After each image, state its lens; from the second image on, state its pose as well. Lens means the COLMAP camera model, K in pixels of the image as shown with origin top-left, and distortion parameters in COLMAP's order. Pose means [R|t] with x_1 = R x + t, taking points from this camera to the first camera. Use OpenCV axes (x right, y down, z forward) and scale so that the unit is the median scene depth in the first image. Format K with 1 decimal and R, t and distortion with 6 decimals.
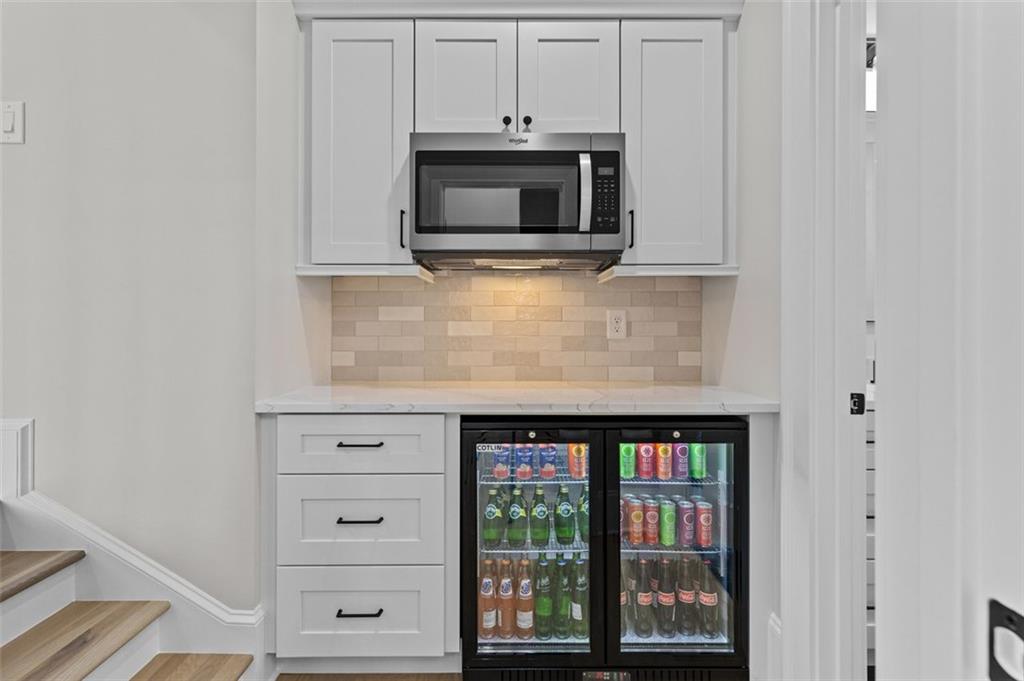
lens RADIAL K [[482.2, 0, 511.0], [0, 482.2, 328.9], [0, 0, 1]] dist [0.005772, -0.000295]
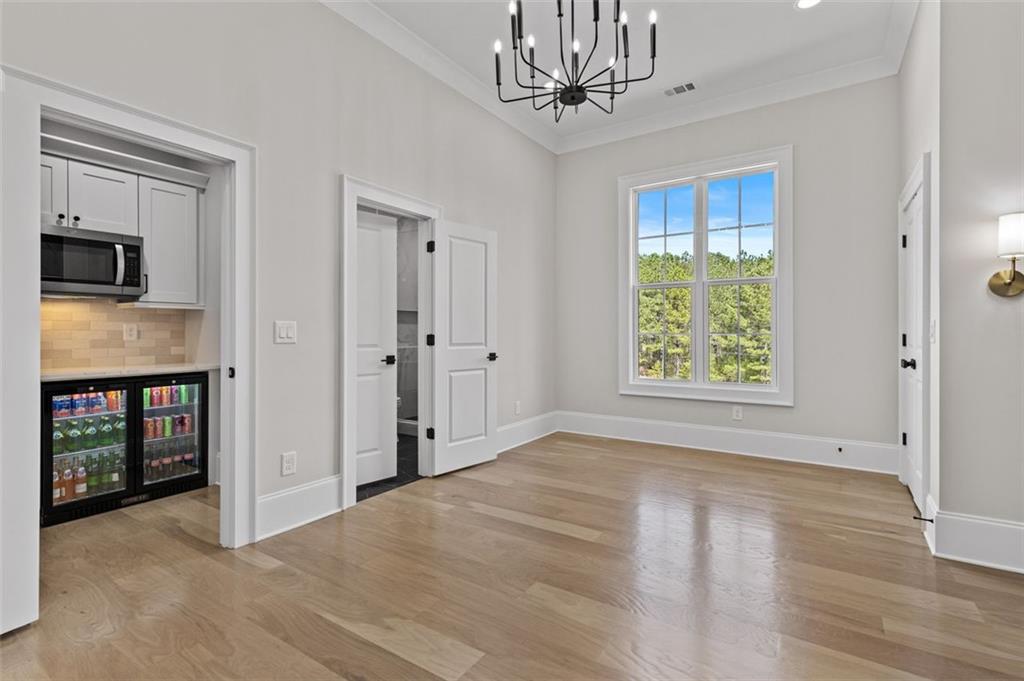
lens RADIAL K [[482.2, 0, 511.0], [0, 482.2, 328.9], [0, 0, 1]] dist [0.005772, -0.000295]
pose [[0.553265, 0.003876, 0.832997, -0.609758], [0.002882, 0.999974, -0.006566, -0.007050], [-0.833001, 0.006033, 0.553239, -1.426600]]
